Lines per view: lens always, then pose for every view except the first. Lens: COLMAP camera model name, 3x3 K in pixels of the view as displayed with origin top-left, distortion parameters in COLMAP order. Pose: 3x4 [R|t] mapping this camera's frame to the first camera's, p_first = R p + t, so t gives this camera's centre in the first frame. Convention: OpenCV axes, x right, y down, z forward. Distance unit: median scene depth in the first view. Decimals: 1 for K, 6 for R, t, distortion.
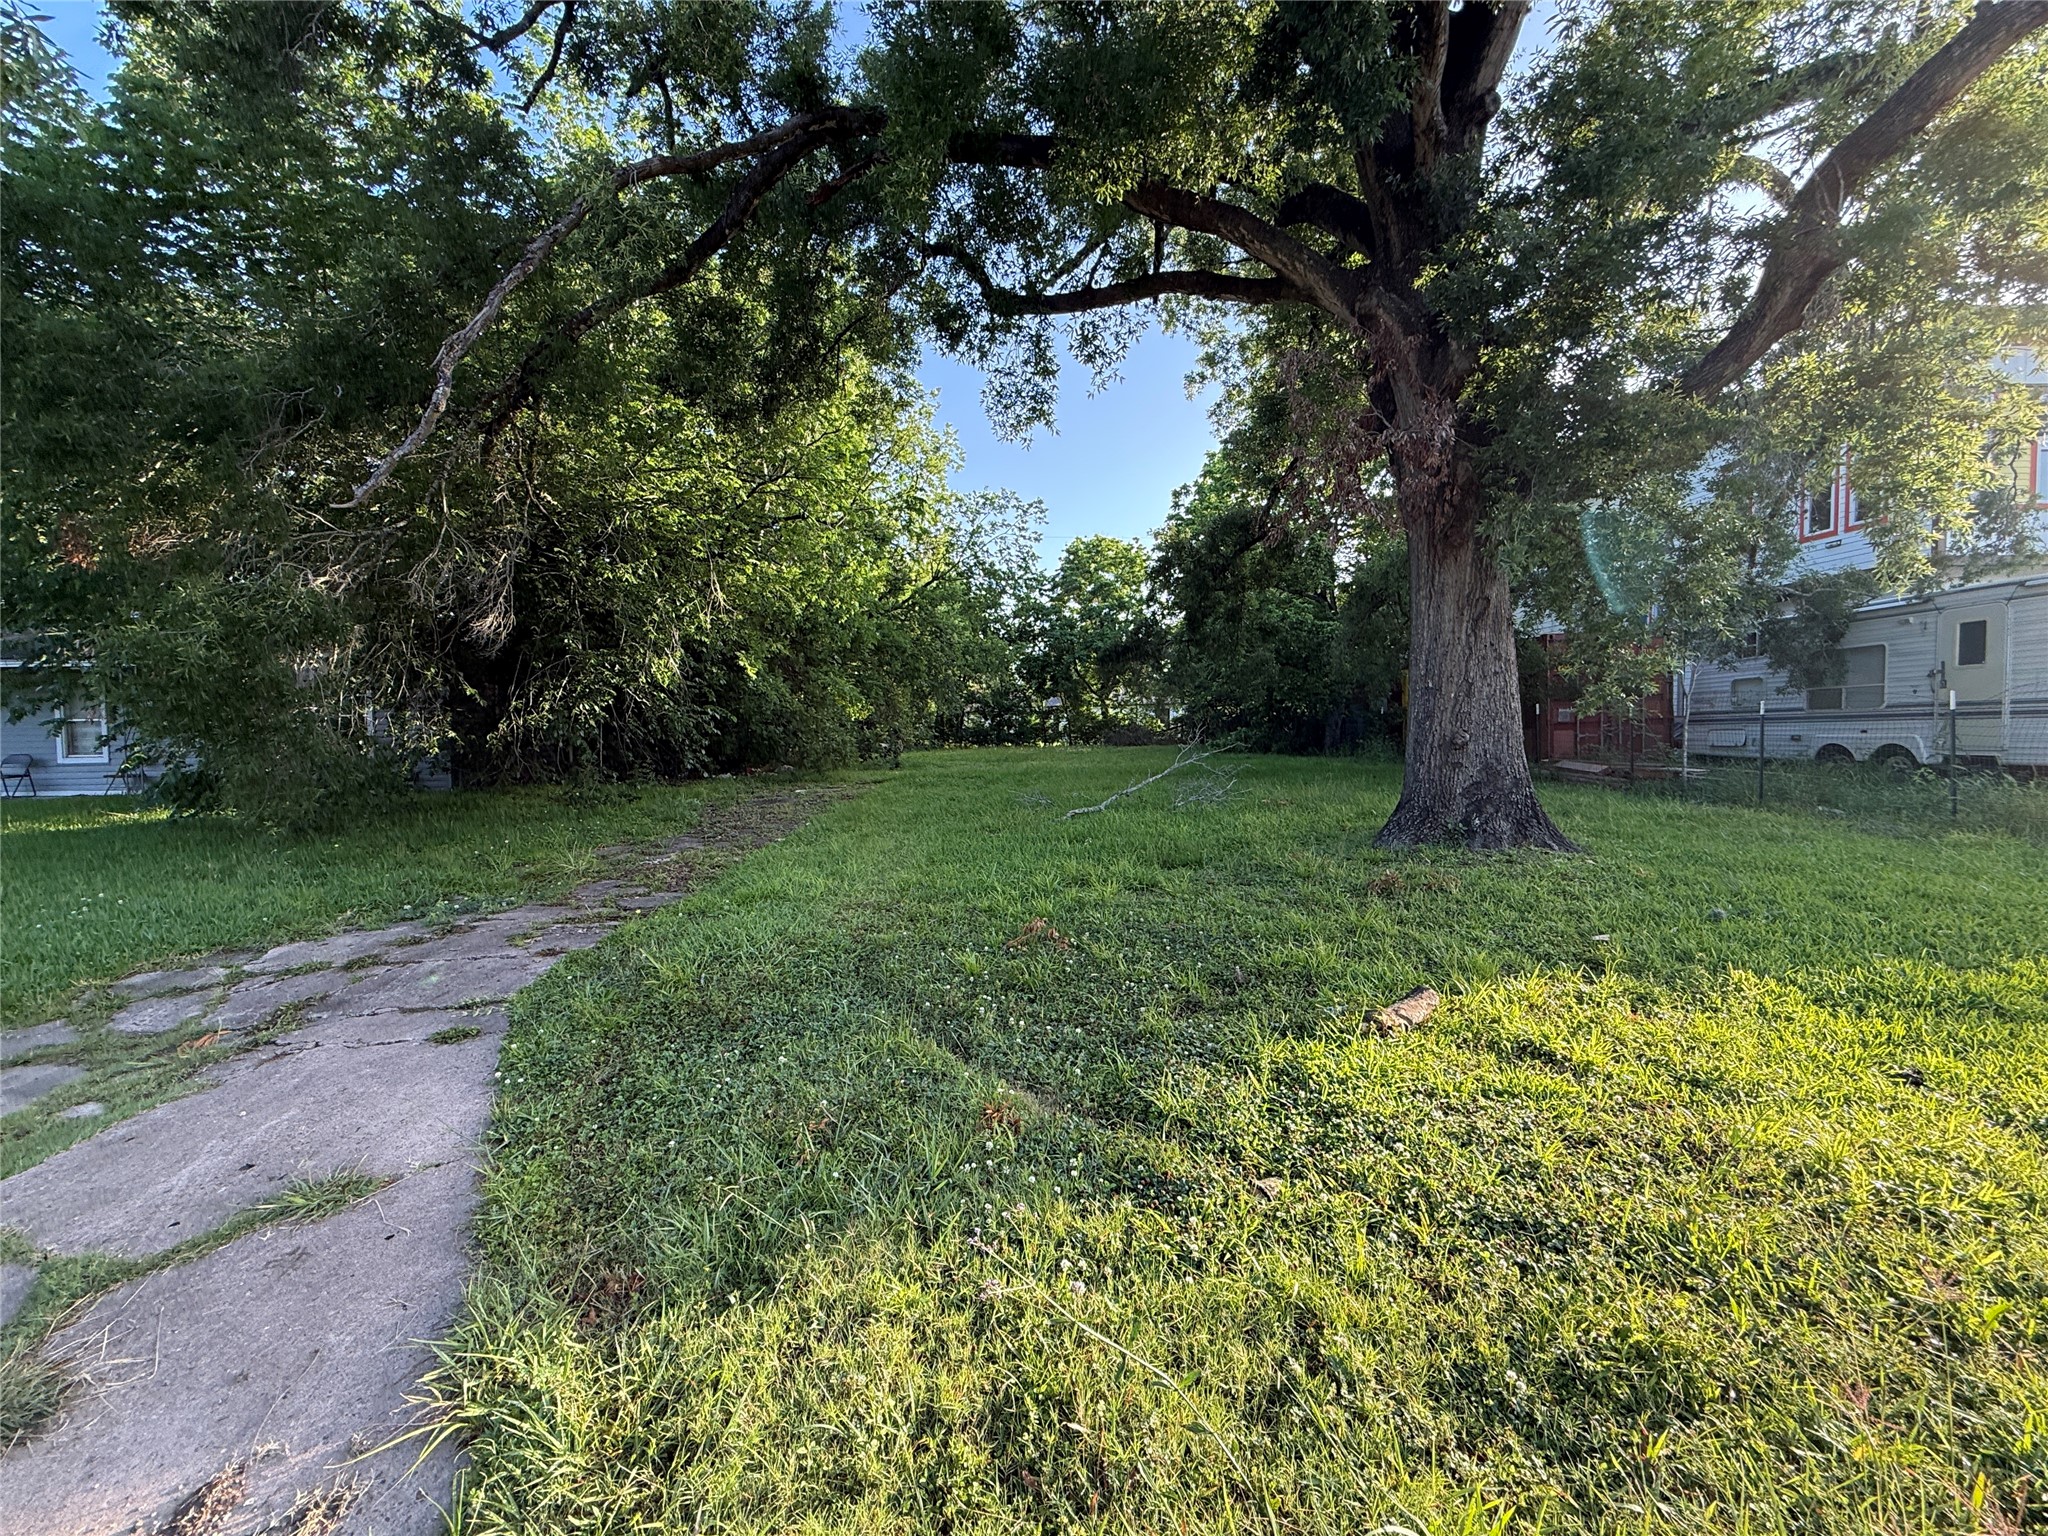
lens RADIAL K [[840.0, 0, 1024.0], [0, 840.0, 768.0], [0, 0, 1]] dist [0.000661, -0.000105]
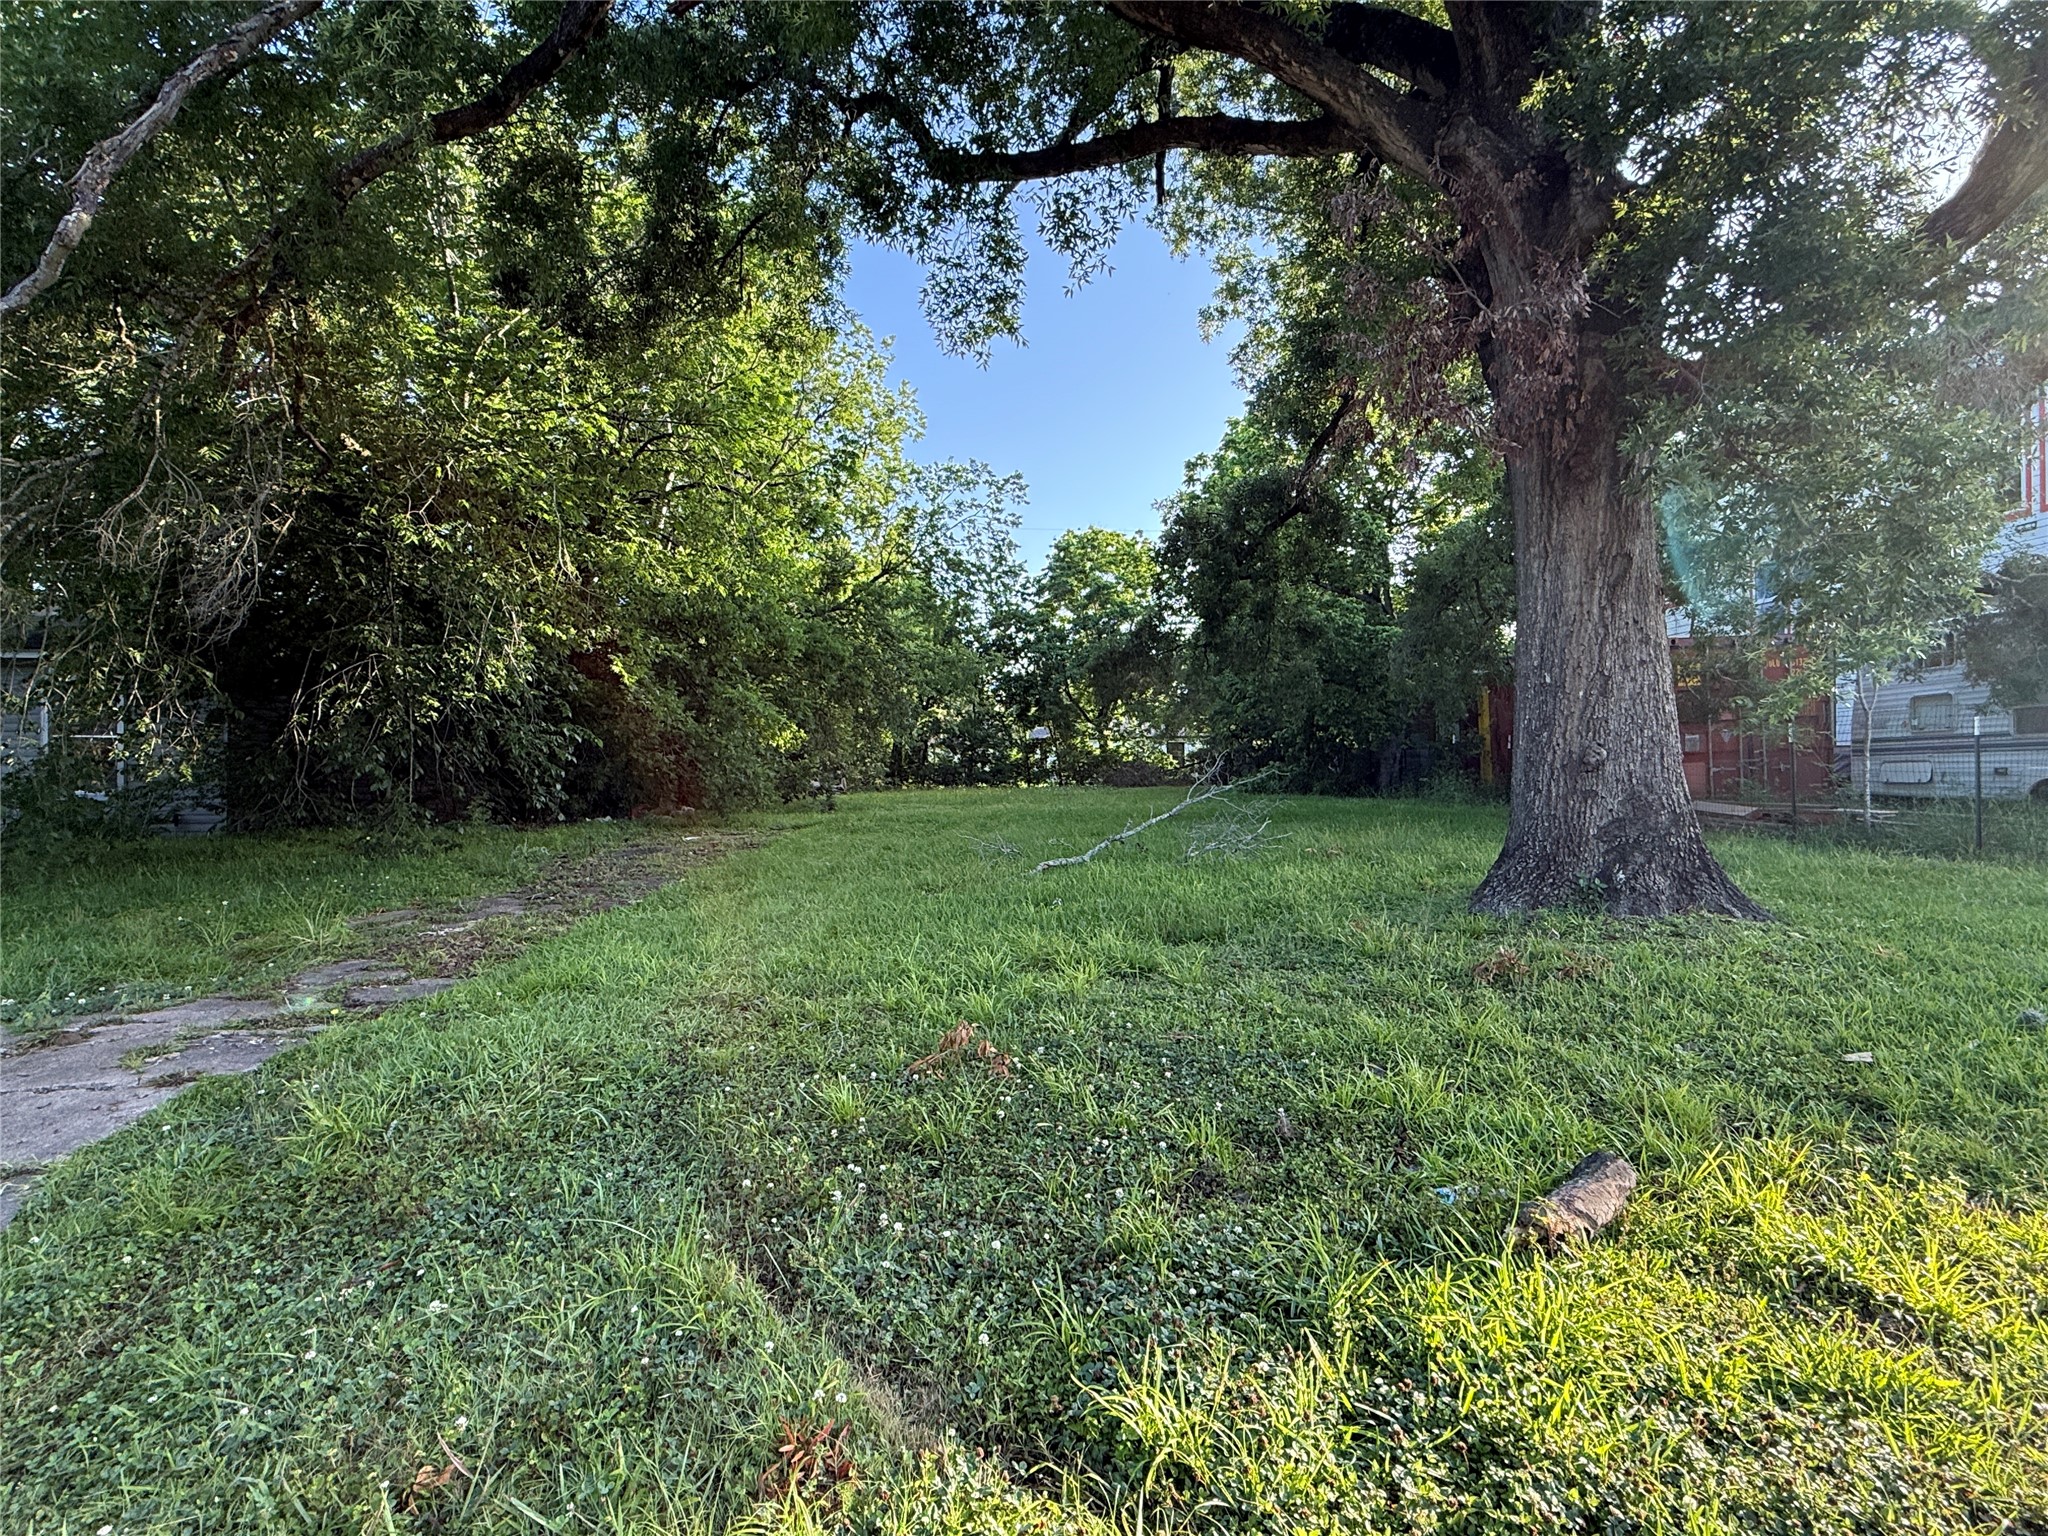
lens RADIAL K [[1027.5, 0, 1022.5], [0, 1027.5, 768.7], [0, 0, 1]] dist [0.001385, -0.000309]
pose [[0.999892, 0.003918, 0.014132, 0.028661], [-0.003237, 0.998847, -0.047903, 0.014152], [-0.014303, 0.047852, 0.998752, 0.127943]]
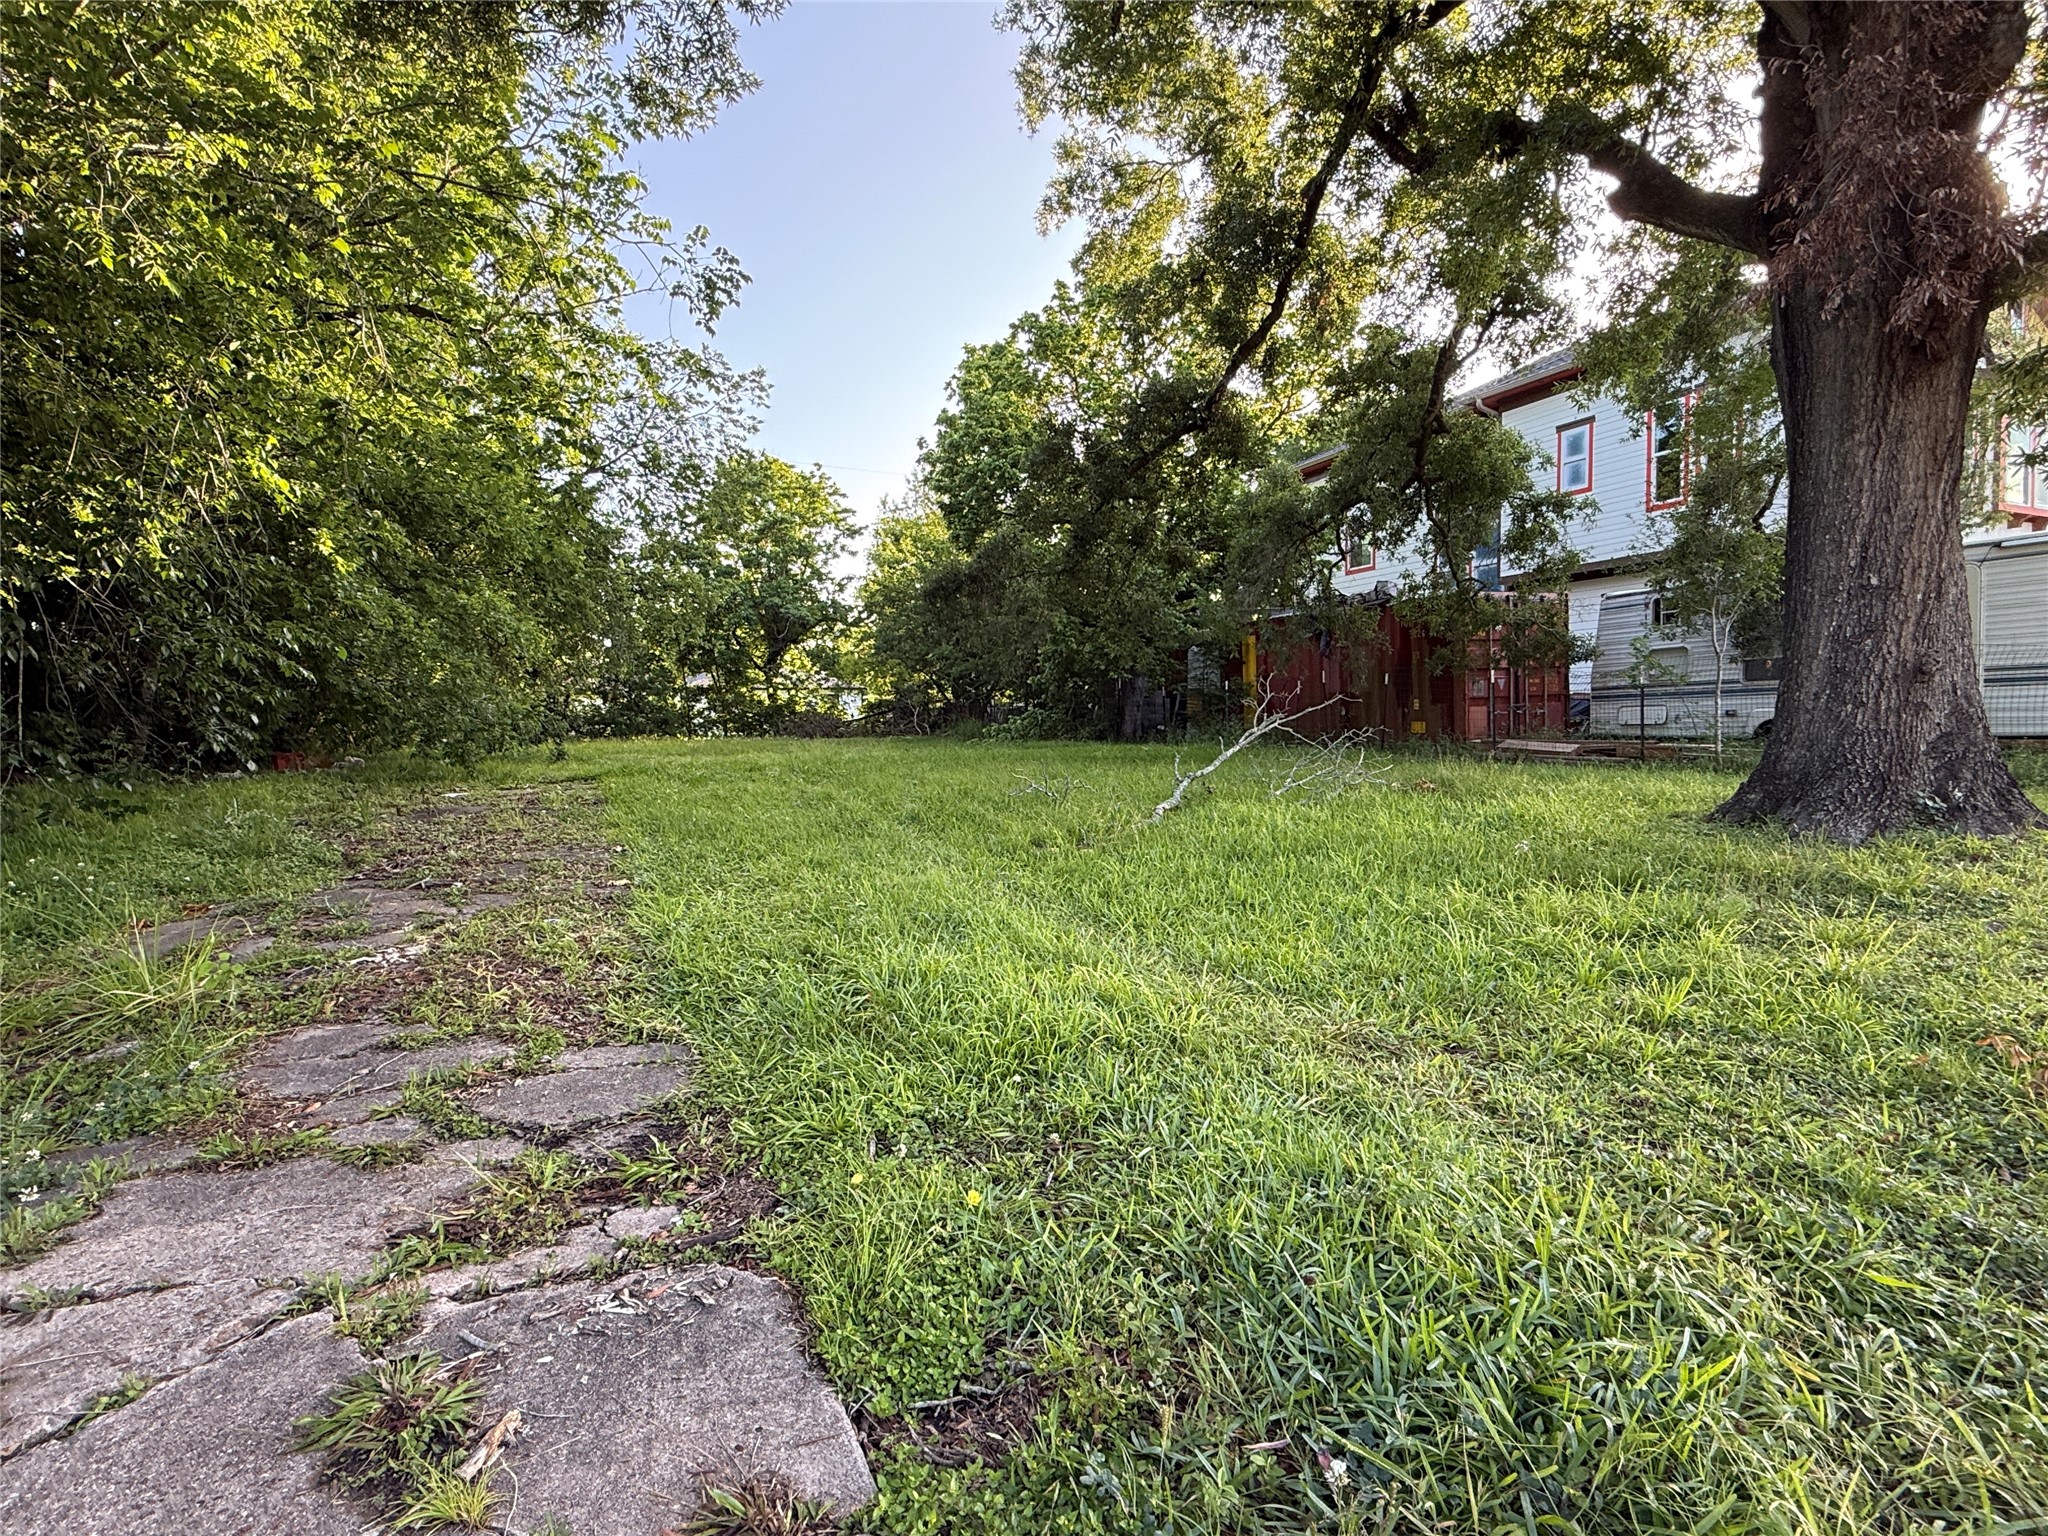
lens RADIAL K [[1026.5, 0, 1018.4], [0, 1026.5, 767.2], [0, 0, 1]] dist [0.003802, -0.001904]
pose [[0.918832, -0.008030, 0.394567, -0.341809], [0.011648, 0.999909, -0.006777, 0.032020], [-0.394476, 0.010823, 0.918842, 0.445065]]
